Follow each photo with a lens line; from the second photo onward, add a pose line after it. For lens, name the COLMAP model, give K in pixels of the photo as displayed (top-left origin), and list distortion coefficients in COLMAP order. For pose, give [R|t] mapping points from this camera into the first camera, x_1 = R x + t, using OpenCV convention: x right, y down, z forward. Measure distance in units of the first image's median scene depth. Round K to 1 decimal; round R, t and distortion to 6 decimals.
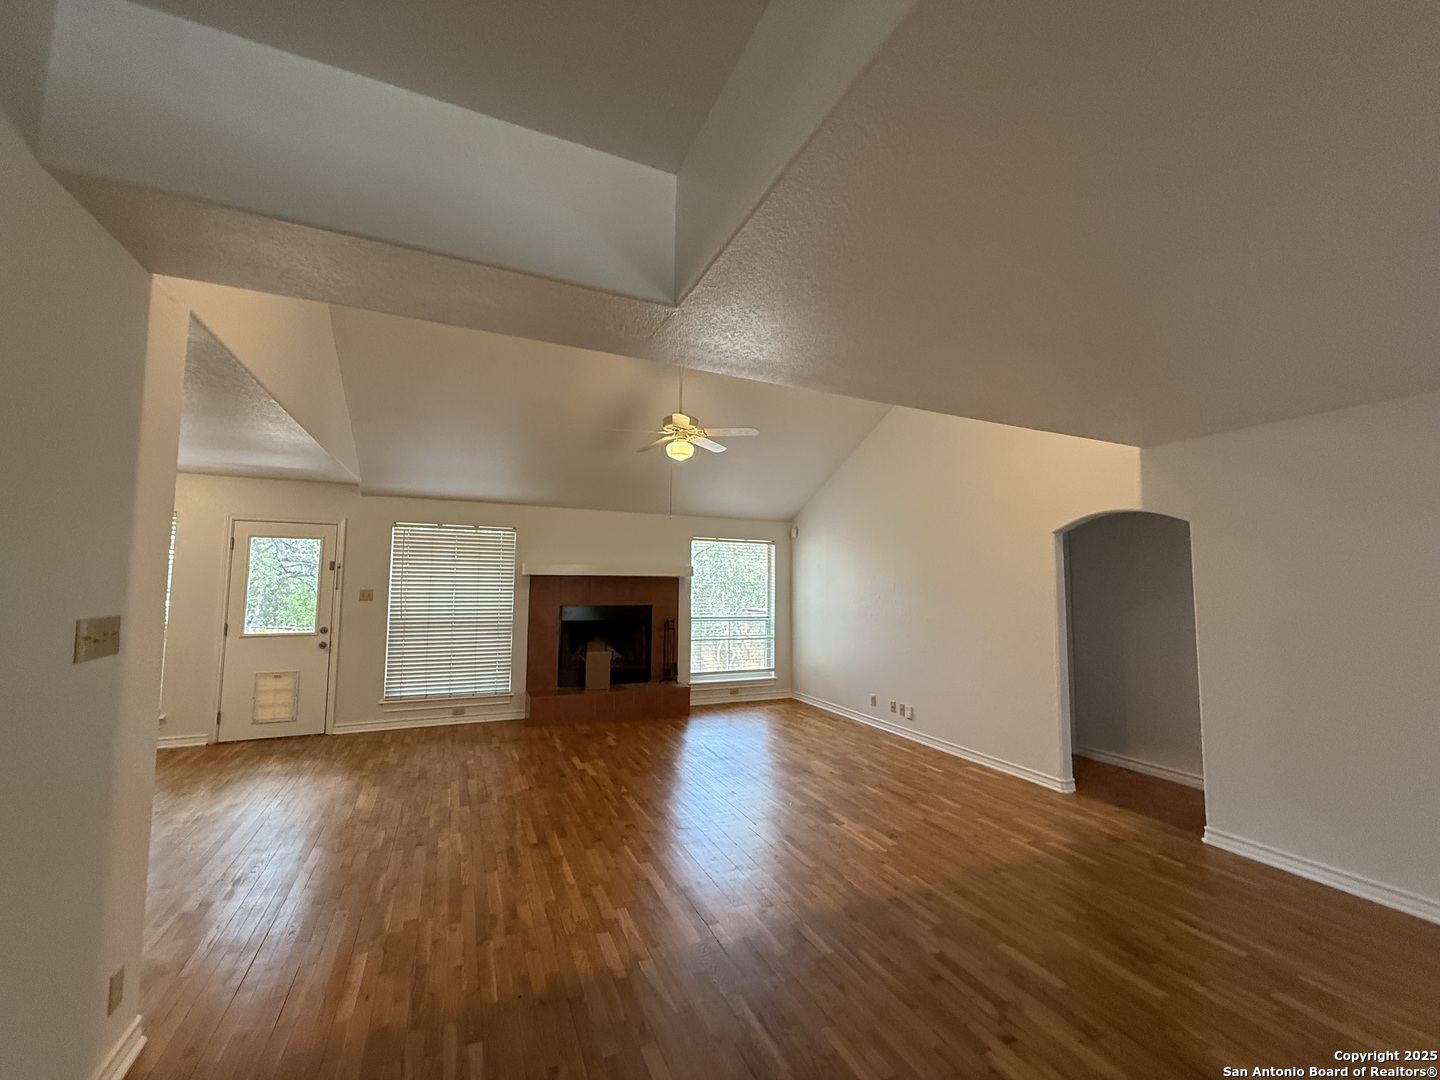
lens RADIAL K [[573.7, 0, 718.3], [0, 573.7, 541.8], [0, 0, 1]] dist [0.001509, 0.000150]
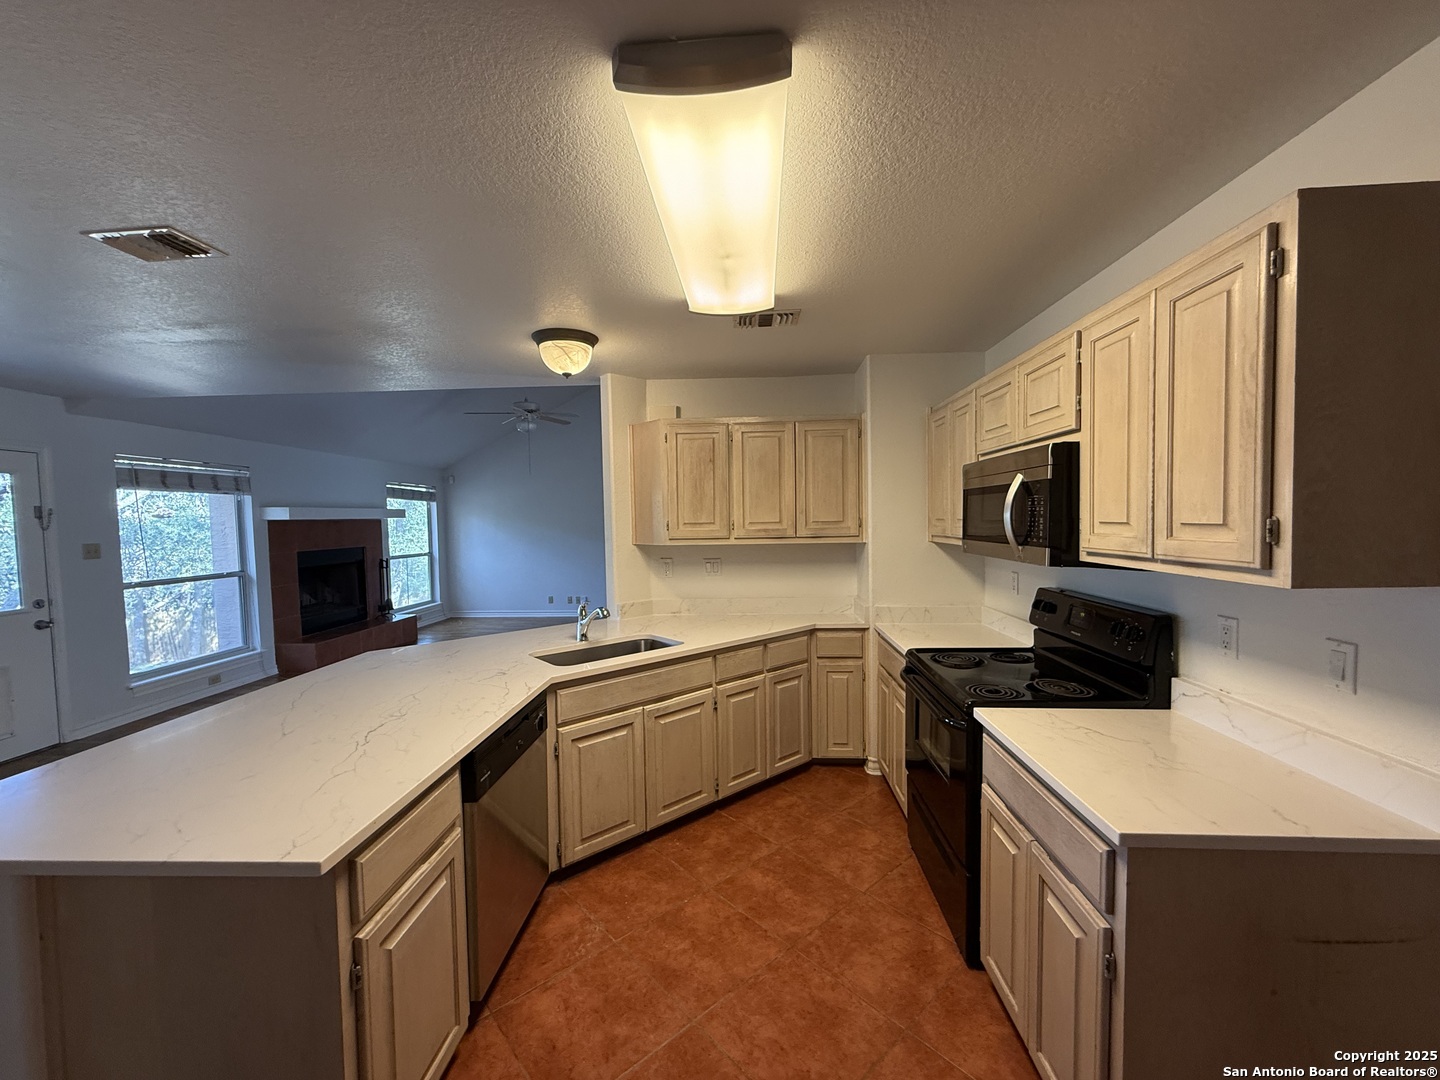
lens RADIAL K [[573.7, 0, 718.3], [0, 573.7, 541.8], [0, 0, 1]] dist [0.001509, 0.000150]
pose [[0.462770, -0.055494, 0.884740, -1.112475], [-0.040941, 0.995636, 0.083864, -0.017680], [-0.885533, -0.075032, 0.458478, -0.064808]]
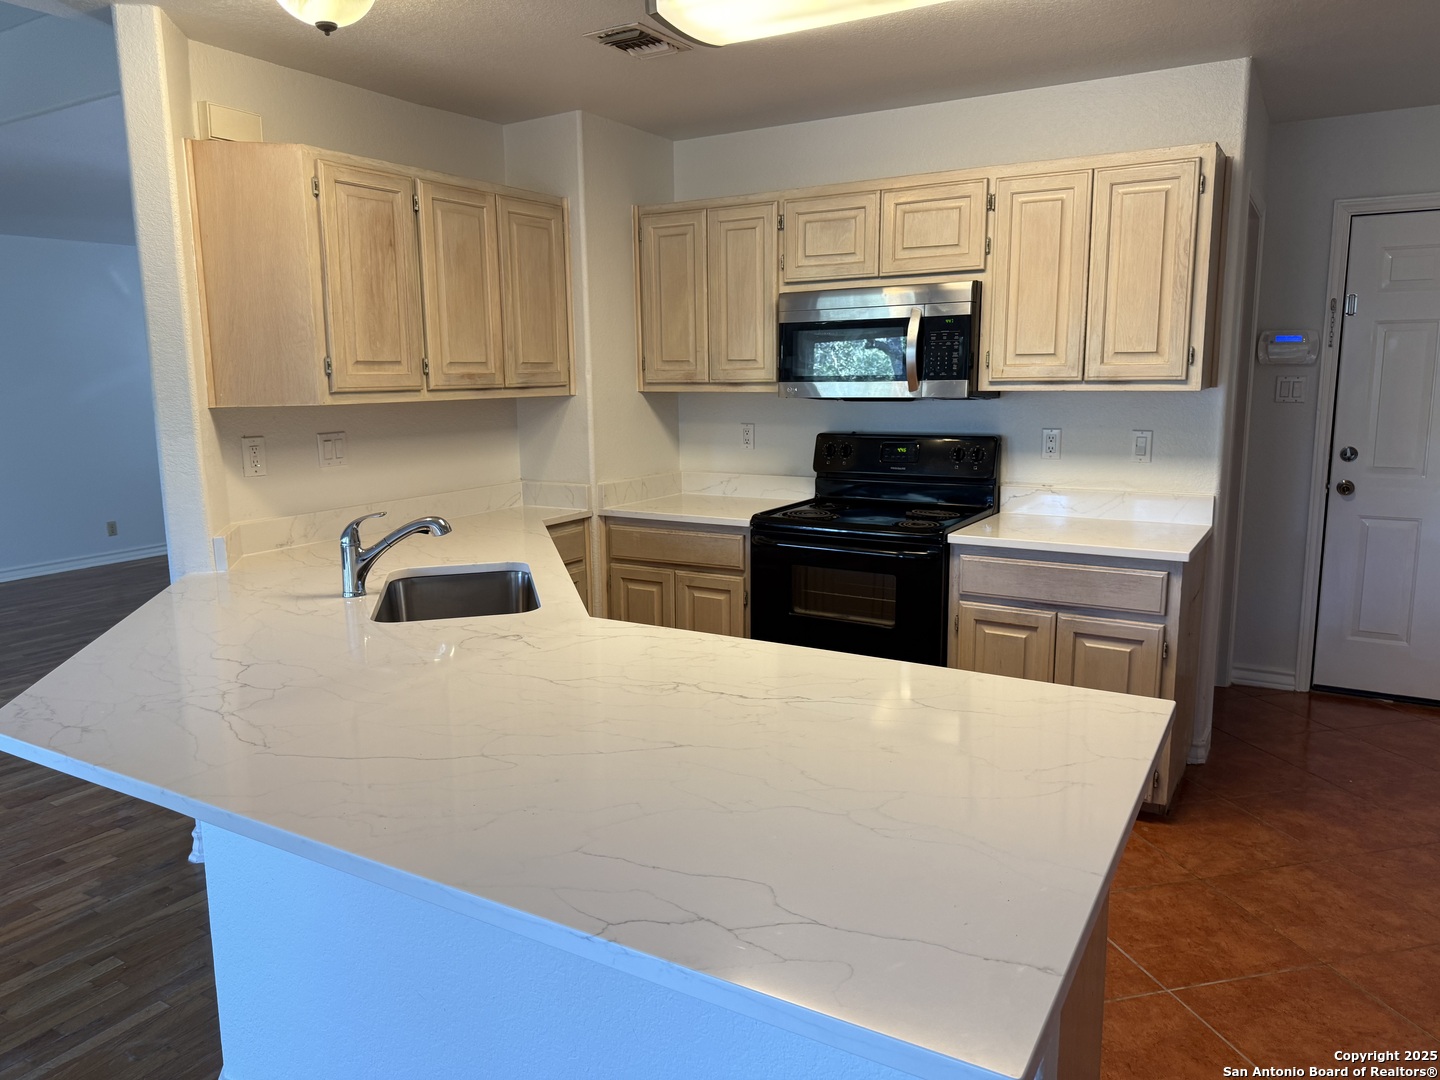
lens RADIAL K [[1017.6, 0, 714.5], [0, 1017.6, 538.0], [0, 0, 1]] dist [0.060785, -0.084174]
pose [[-0.567581, -0.140109, 0.811308, -1.190929], [-0.050788, 0.989495, 0.135350, 0.035174], [-0.821749, 0.035617, -0.568735, 0.526217]]
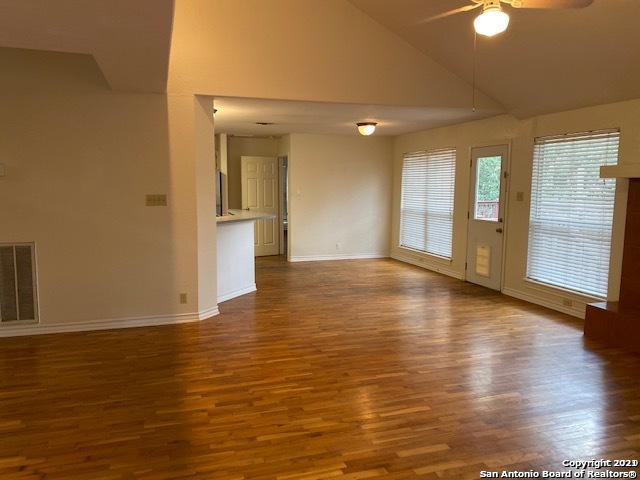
lens RADIAL K [[491.5, 0, 307.5], [0, 491.5, 239.7], [0, 0, 1]] dist [0.015085, 0.000648]
pose [[-0.131535, 0.102050, -0.986045, 0.704940], [0.067155, 0.993319, 0.093845, 0.066665], [0.989034, -0.053874, -0.137510, 0.835760]]
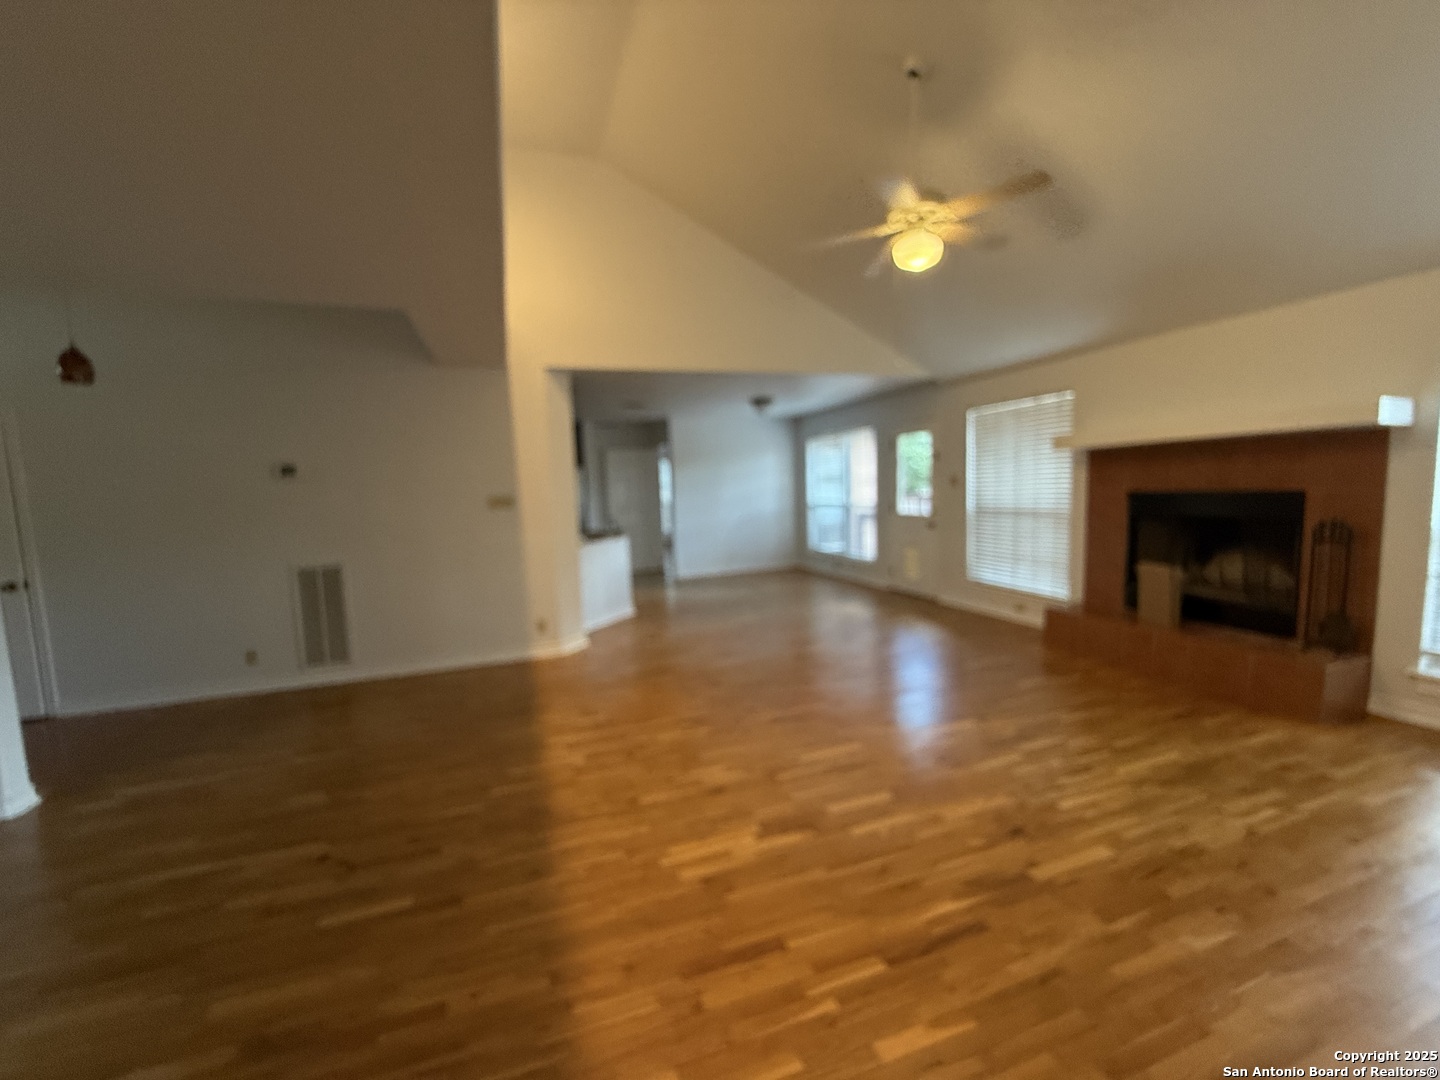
lens RADIAL K [[588.1, 0, 715.4], [0, 588.1, 551.5], [0, 0, 1]] dist [-0.000336, -0.000001]
pose [[-0.092807, 0.101974, -0.990448, 0.650793], [0.108813, 0.989822, 0.091713, 0.091555], [0.989720, -0.099262, -0.102959, 0.826344]]
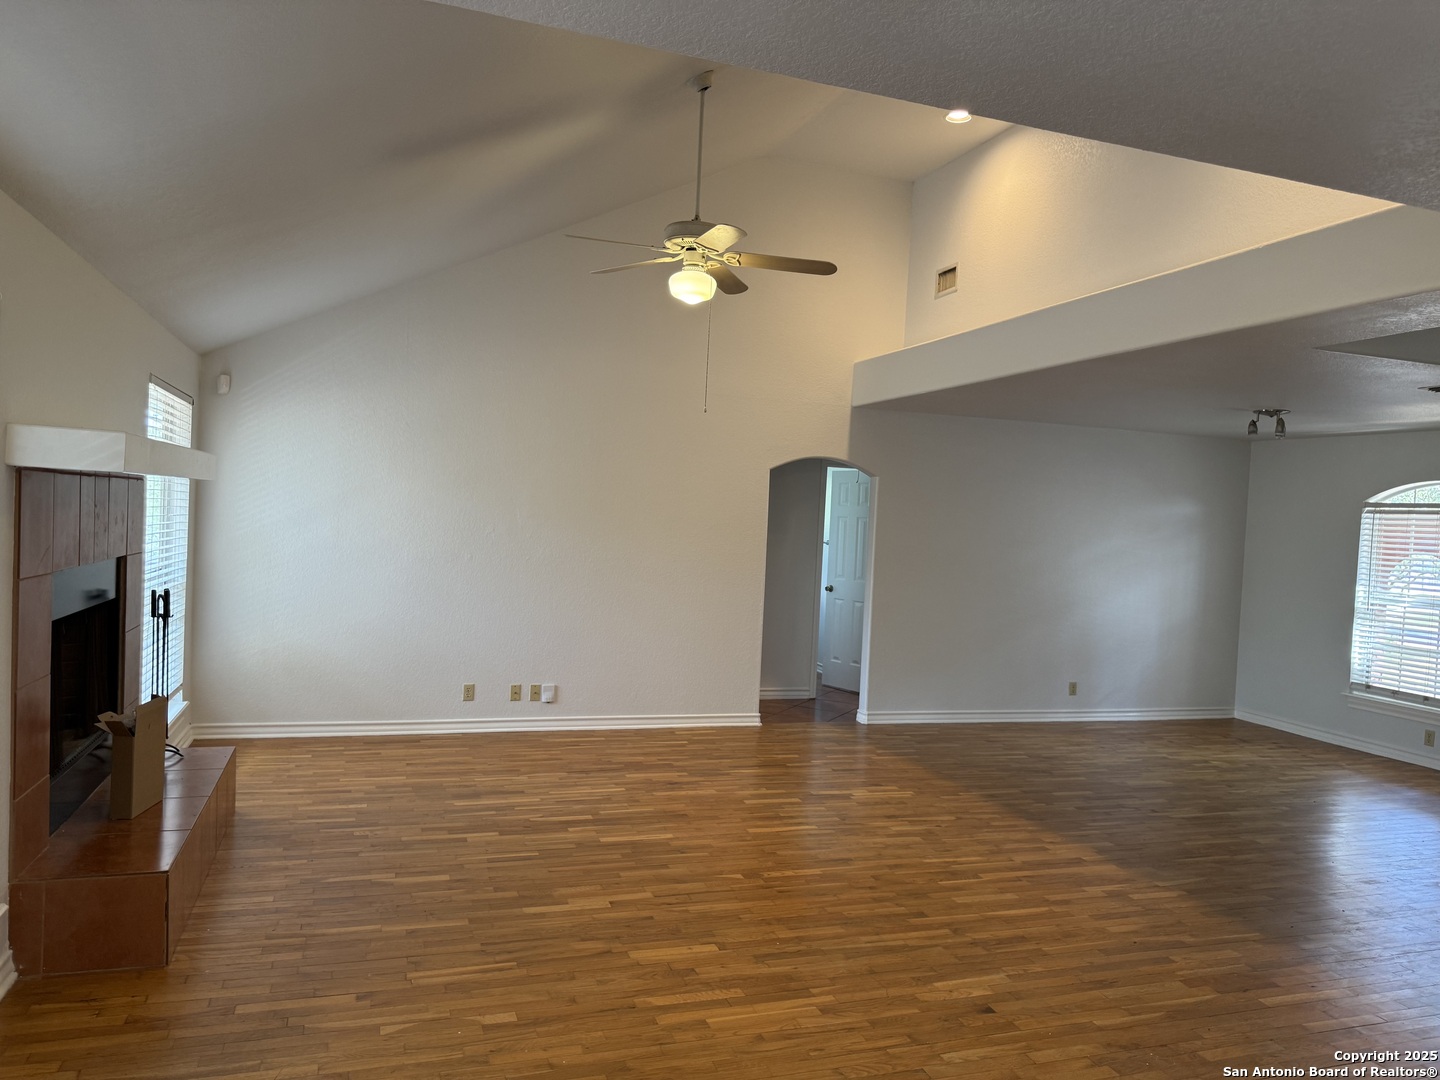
lens RADIAL K [[1017.6, 0, 714.5], [0, 1017.6, 538.0], [0, 0, 1]] dist [0.060785, -0.084174]
pose [[0.101056, -0.027902, 0.994489, -1.087593], [-0.119583, 0.992019, 0.039984, 0.043442], [-0.987668, -0.122965, 0.096912, 0.868631]]
